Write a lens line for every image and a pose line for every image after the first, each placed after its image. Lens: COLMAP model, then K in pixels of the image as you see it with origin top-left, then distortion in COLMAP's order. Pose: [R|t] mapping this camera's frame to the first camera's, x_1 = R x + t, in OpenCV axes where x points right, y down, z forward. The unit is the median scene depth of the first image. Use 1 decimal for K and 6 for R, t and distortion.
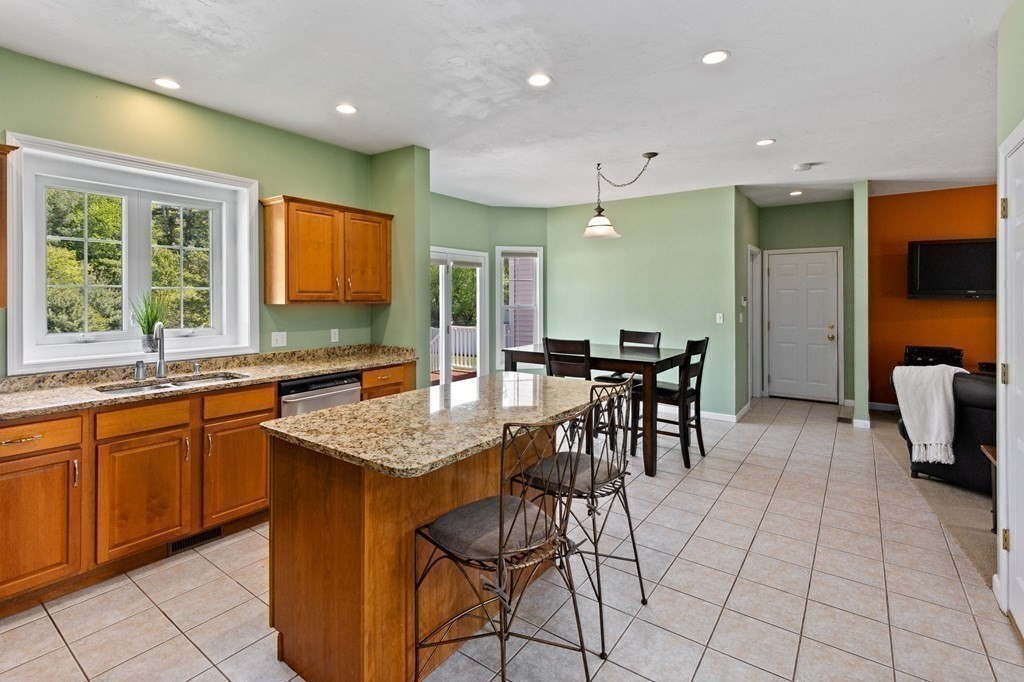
lens RADIAL K [[469.8, 0, 509.6], [0, 469.8, 298.3], [0, 0, 1]] dist [0.001254, 0.000197]
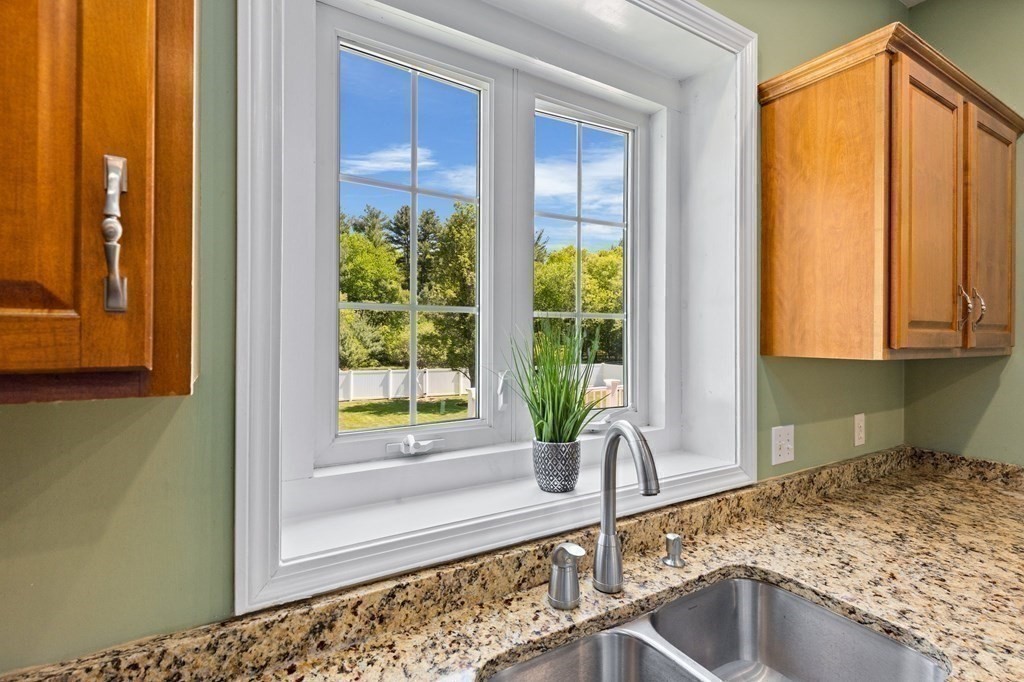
lens RADIAL K [[463.8, 0, 510.5], [0, 463.8, 332.1], [0, 0, 1]] dist [0.003141, 0.000613]
pose [[0.919252, 0.007645, -0.393596, -0.465238], [-0.010024, 0.999942, -0.003989, -0.003292], [0.393542, 0.007612, 0.919275, 0.465872]]
